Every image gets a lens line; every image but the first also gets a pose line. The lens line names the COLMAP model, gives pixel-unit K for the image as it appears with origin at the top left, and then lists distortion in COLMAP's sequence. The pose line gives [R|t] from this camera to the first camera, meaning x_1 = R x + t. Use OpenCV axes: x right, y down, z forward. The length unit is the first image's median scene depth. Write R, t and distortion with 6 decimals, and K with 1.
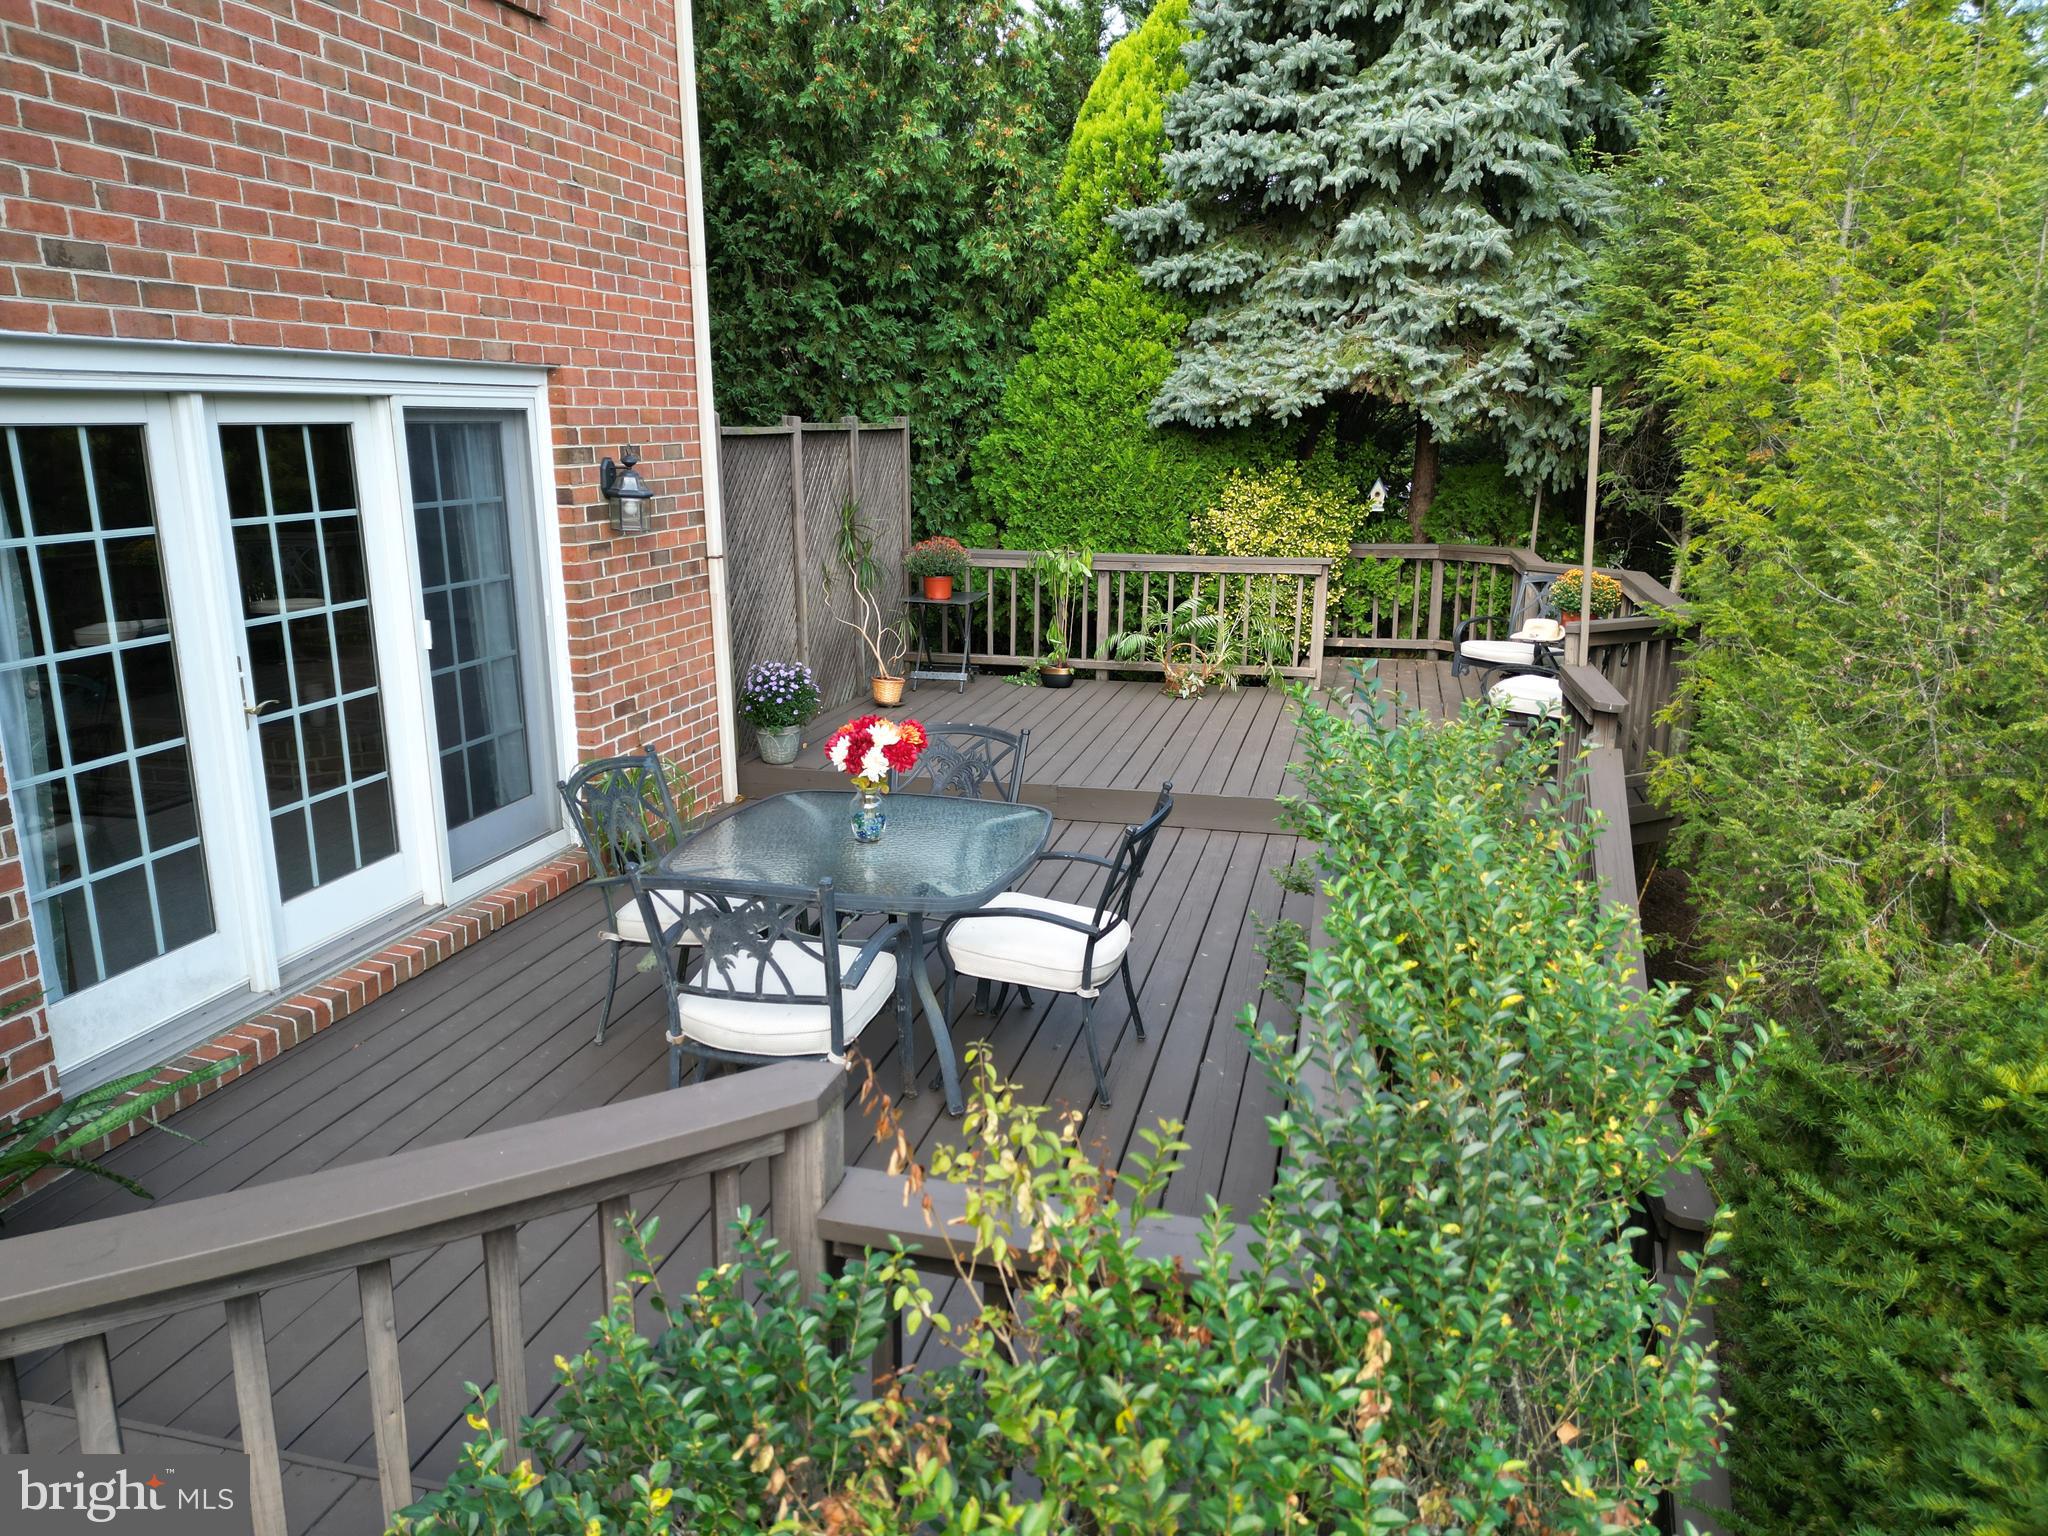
lens RADIAL K [[1421.7, 0, 1013.3], [0, 1421.7, 774.3], [0, 0, 1]] dist [0.063820, -0.054810]
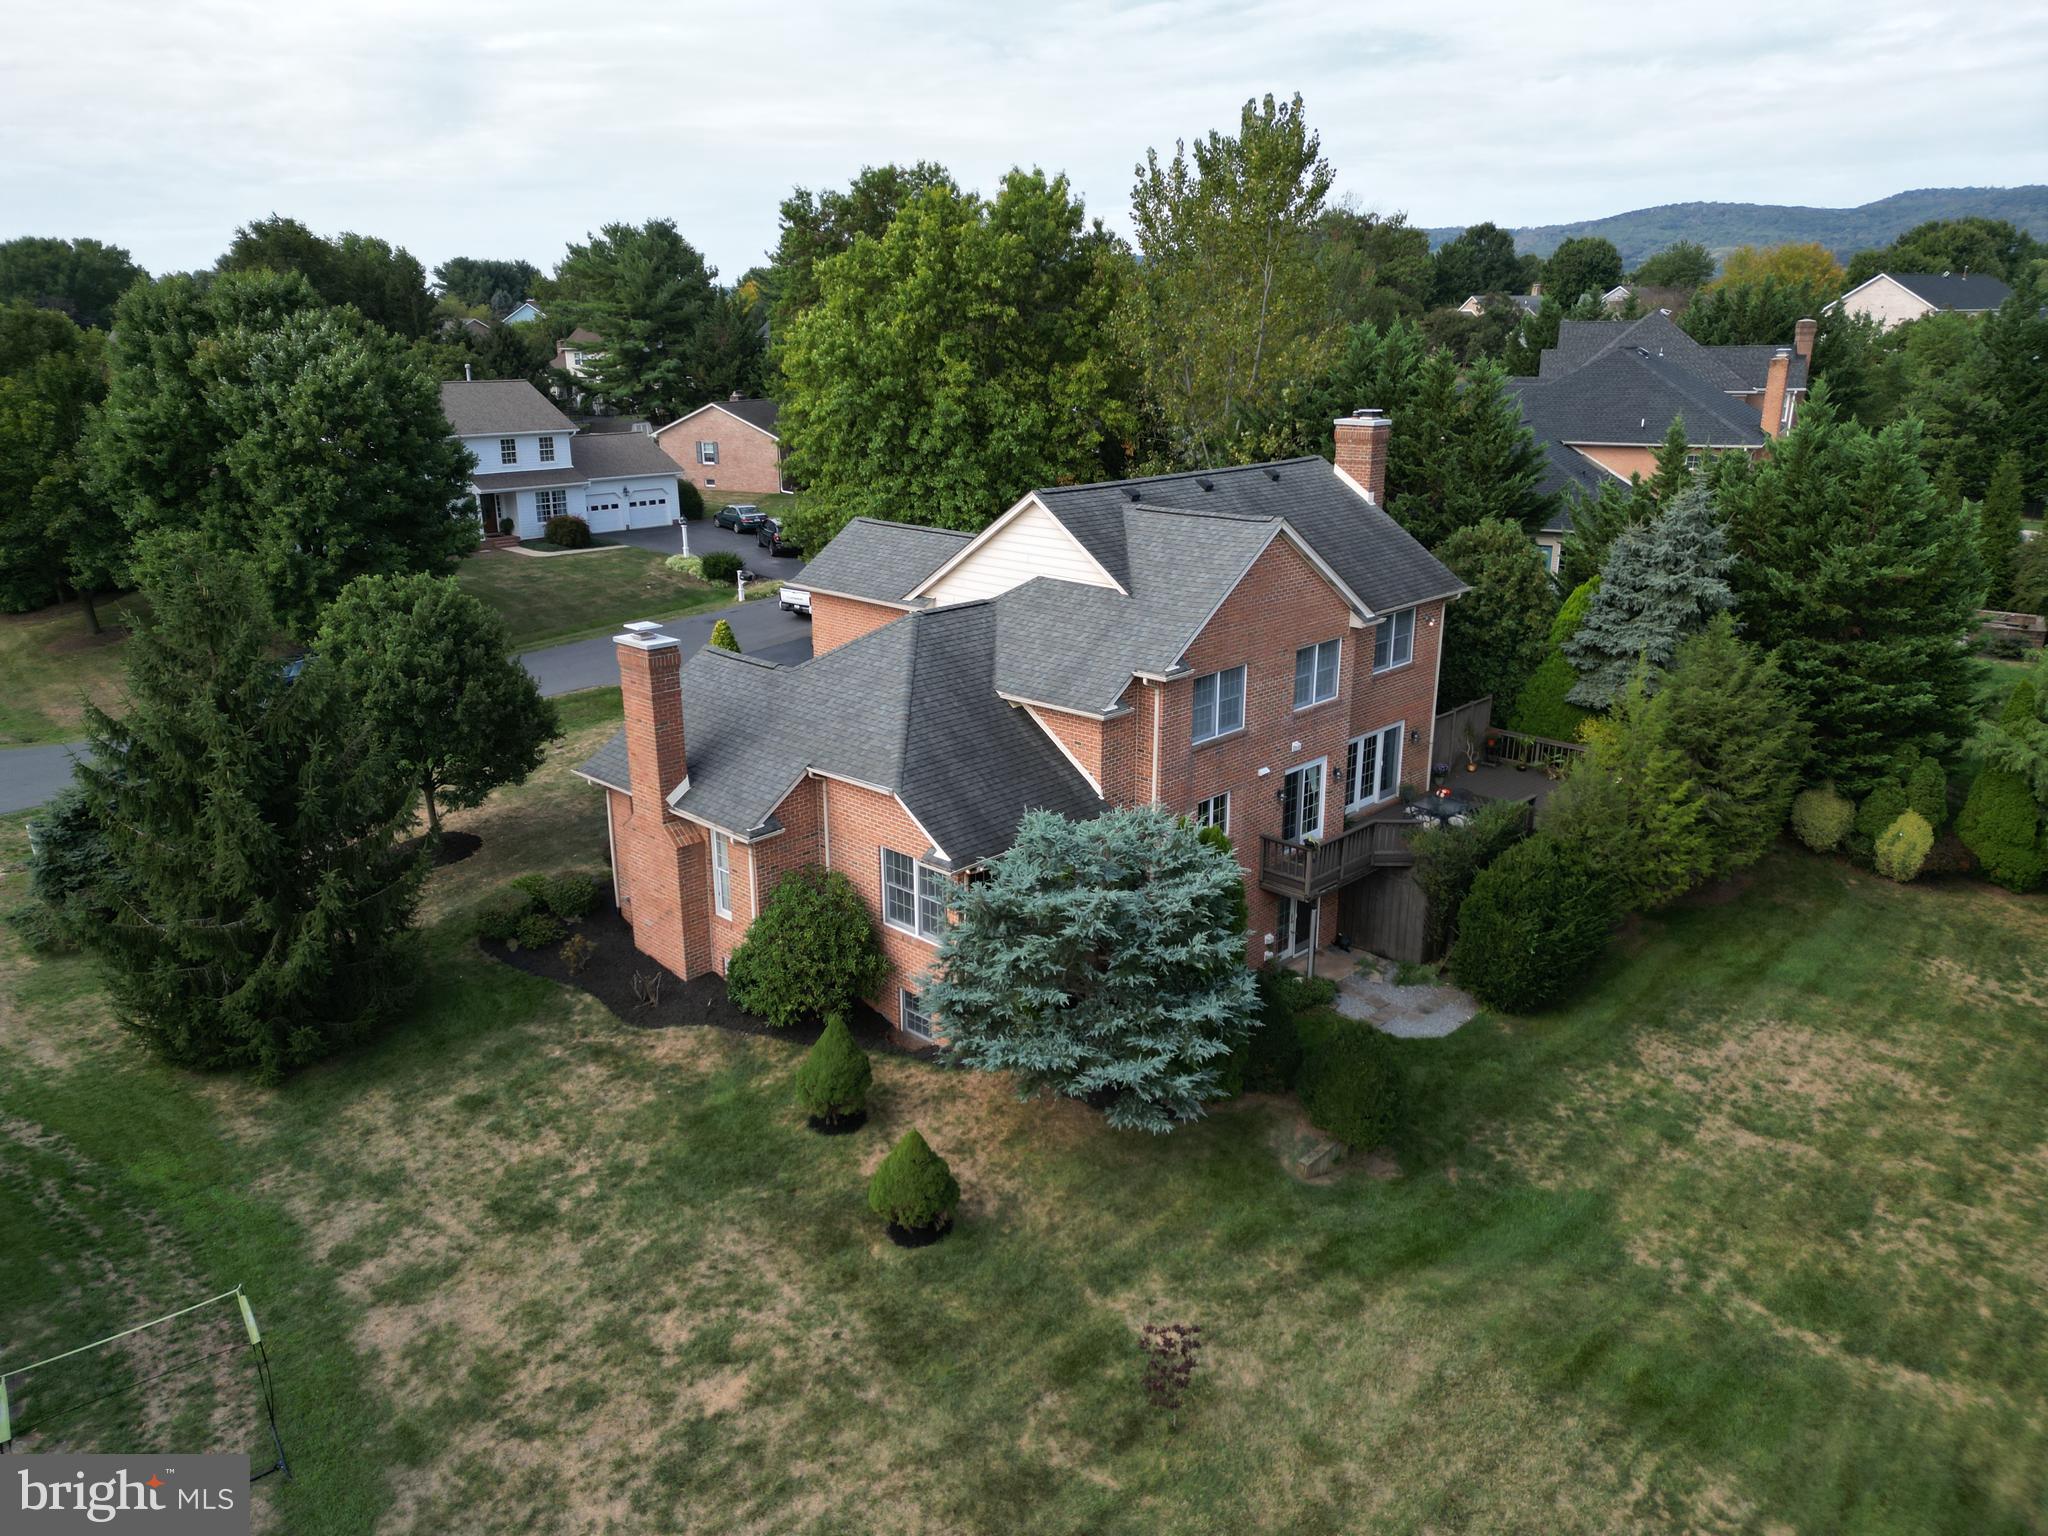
lens RADIAL K [[1421.7, 0, 1013.3], [0, 1421.7, 774.3], [0, 0, 1]] dist [0.063820, -0.054810]
pose [[0.864512, 0.143669, -0.481640, 1.224018], [-0.116776, 0.989467, 0.085545, -0.386974], [0.488858, -0.017711, 0.872184, -5.245953]]
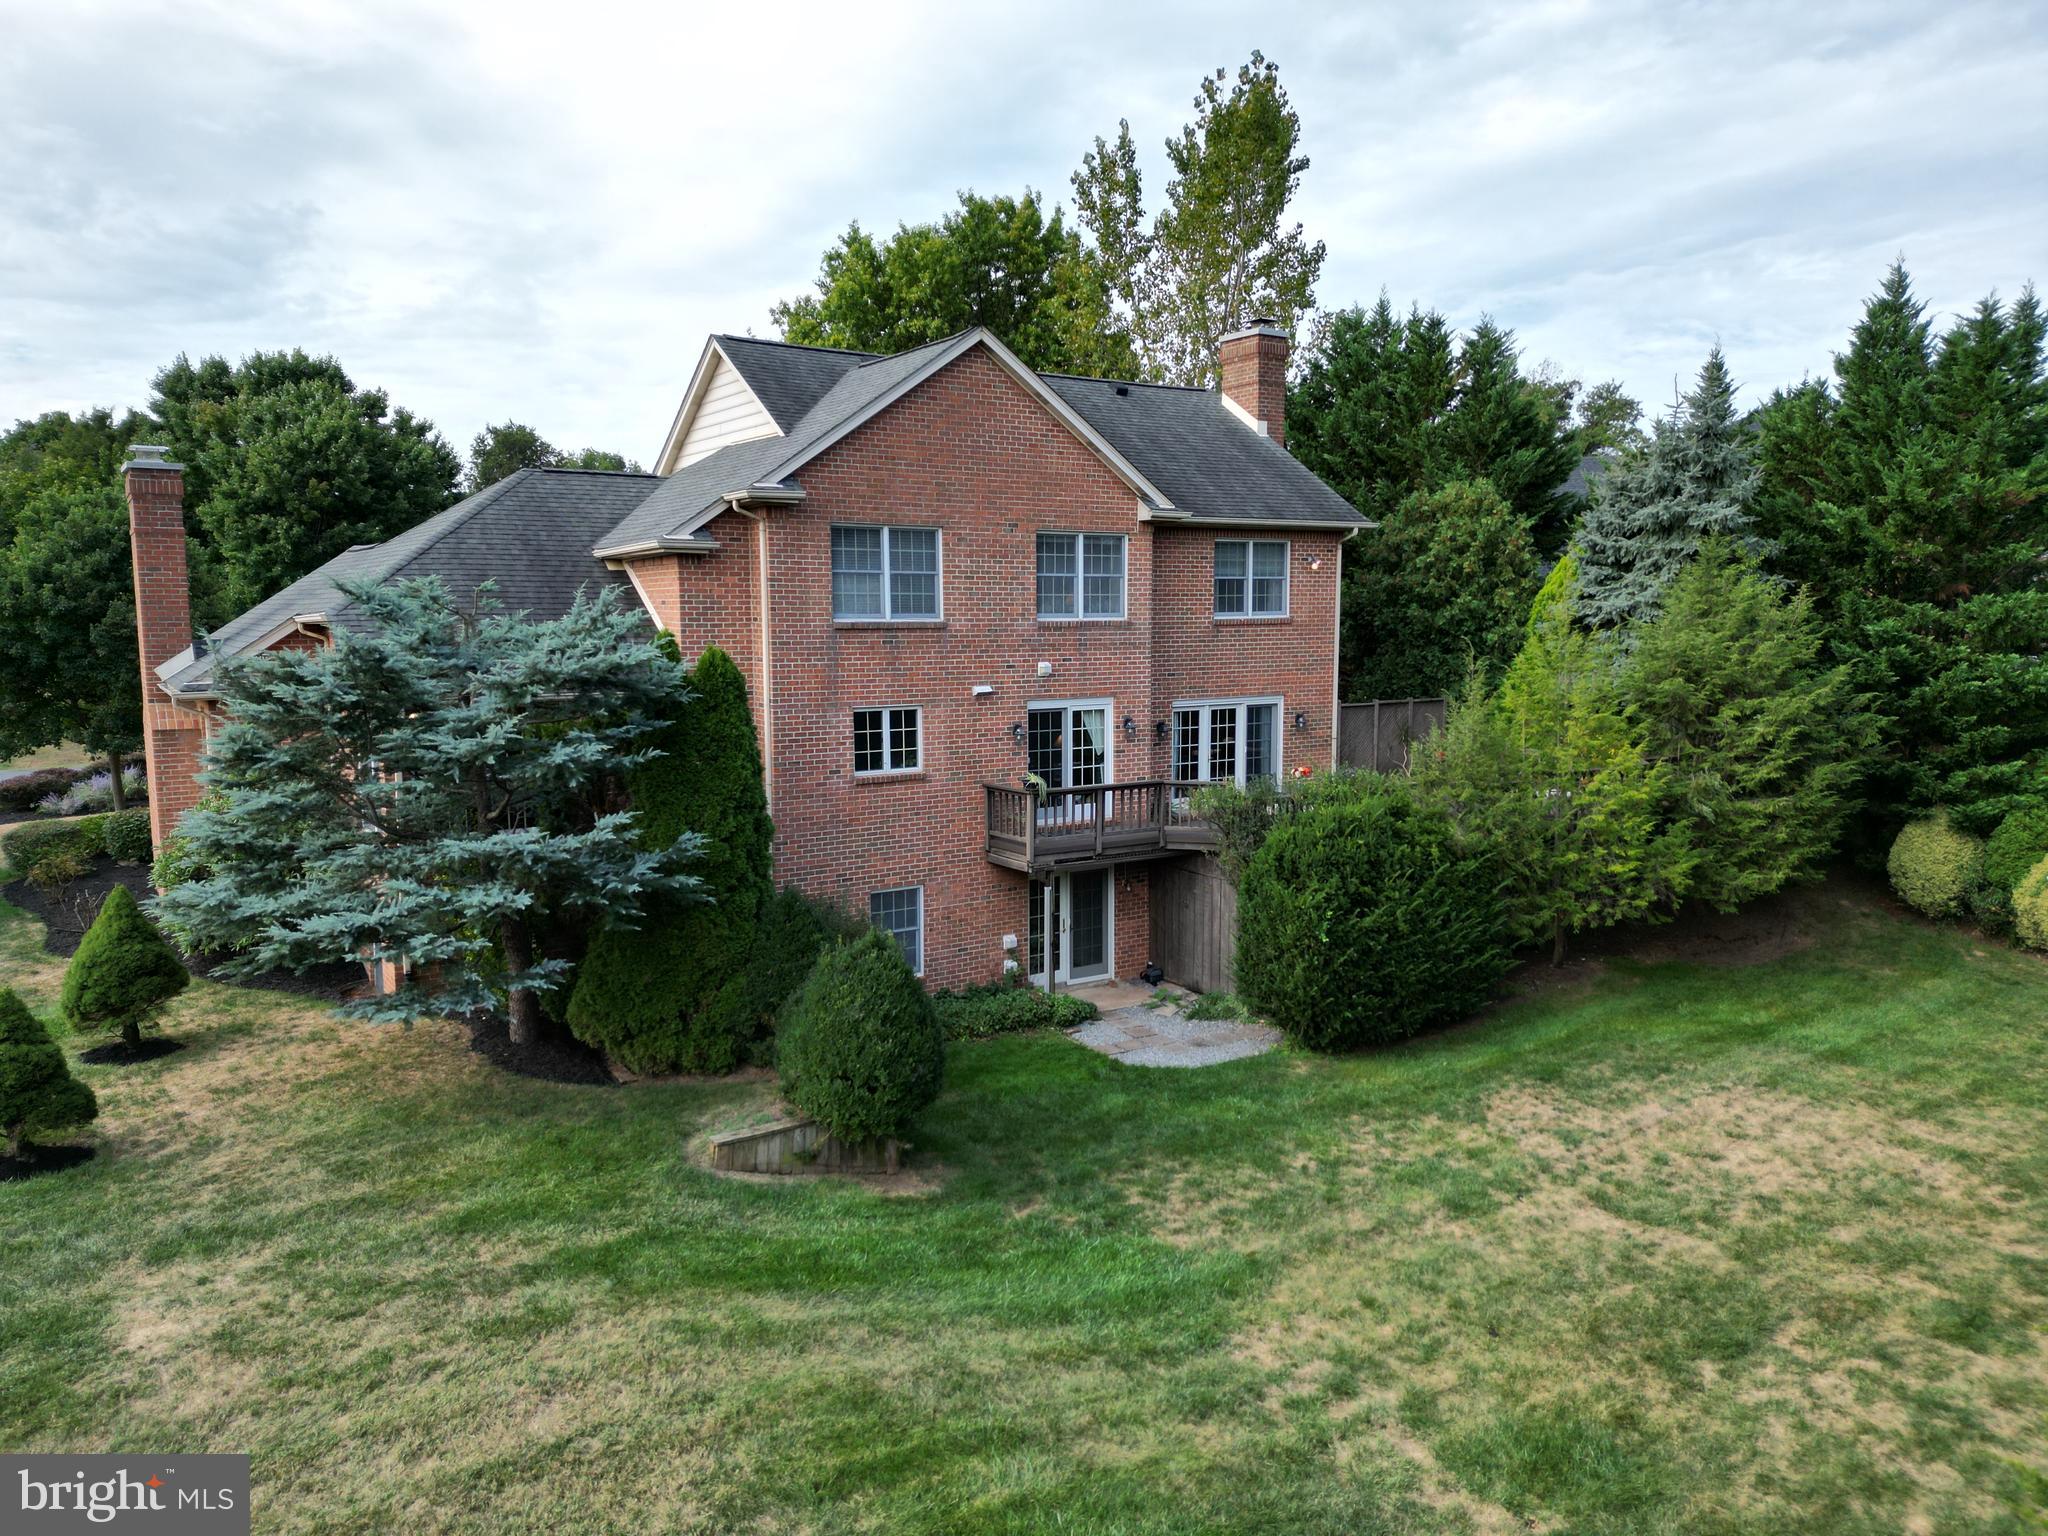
lens RADIAL K [[1421.7, 0, 1013.3], [0, 1421.7, 774.3], [0, 0, 1]] dist [0.063820, -0.054810]
pose [[0.742722, 0.072338, -0.665681, 2.104013], [-0.159576, 0.984626, -0.071048, 0.429668], [0.650307, 0.158996, 0.742847, -2.919054]]
